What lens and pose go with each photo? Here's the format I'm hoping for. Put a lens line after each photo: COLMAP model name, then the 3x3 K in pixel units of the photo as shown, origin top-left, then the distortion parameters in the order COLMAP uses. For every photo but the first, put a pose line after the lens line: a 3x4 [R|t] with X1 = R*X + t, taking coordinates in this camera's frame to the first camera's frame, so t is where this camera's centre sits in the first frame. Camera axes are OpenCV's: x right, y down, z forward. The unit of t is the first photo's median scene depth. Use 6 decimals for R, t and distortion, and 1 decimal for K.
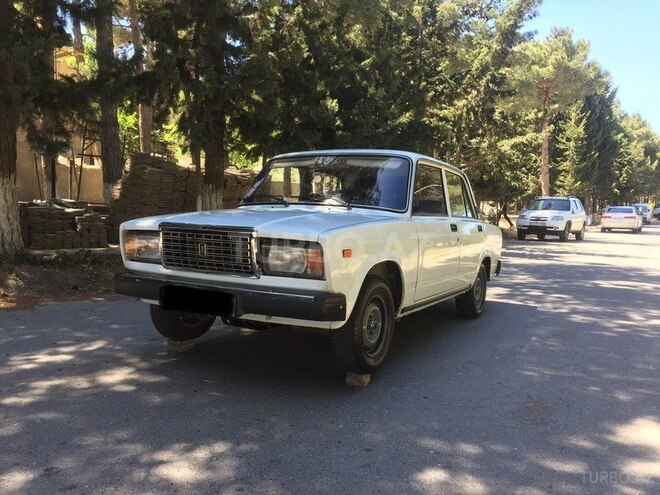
lens RADIAL K [[569.0, 0, 329.9], [0, 569.0, 248.5], [0, 0, 1]] dist [0.045937, -0.066198]
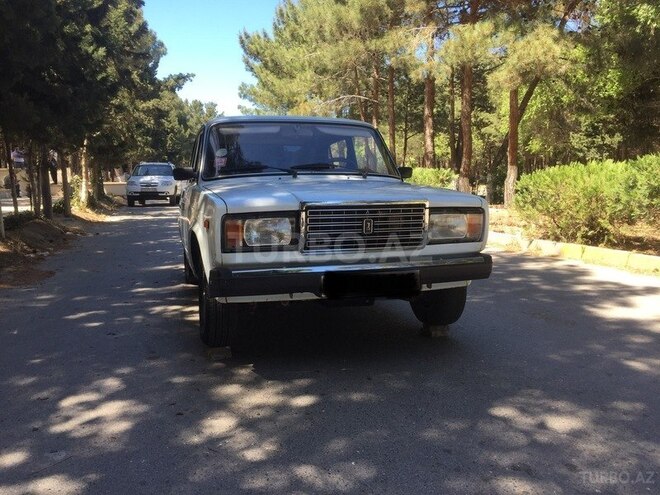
lens RADIAL K [[569.0, 0, 329.7], [0, 569.0, 247.3], [0, 0, 1]] dist [0.045937, -0.066198]
pose [[0.681787, -0.118265, 0.721927, -0.774268], [0.076175, 0.992958, 0.090726, -0.043501], [-0.727574, -0.006863, 0.685995, 0.342768]]
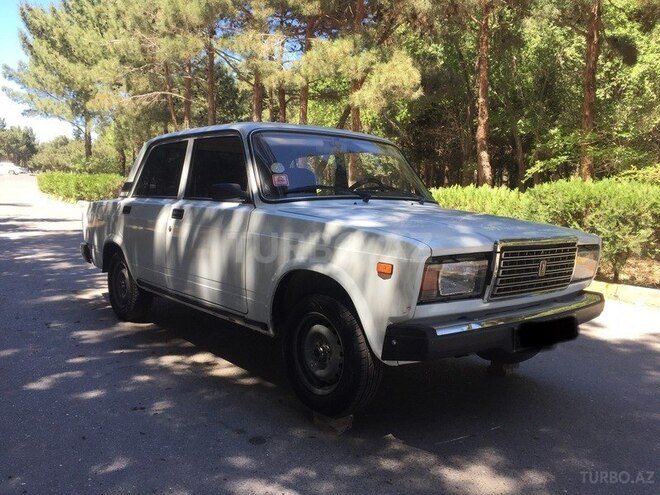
lens RADIAL K [[569.0, 0, 332.4], [0, 569.0, 249.1], [0, 0, 1]] dist [0.045937, -0.066198]
pose [[0.336481, -0.111451, 0.935072, -0.908985], [0.028776, 0.993725, 0.108087, -0.103581], [-0.941250, -0.009462, 0.337577, 0.841612]]
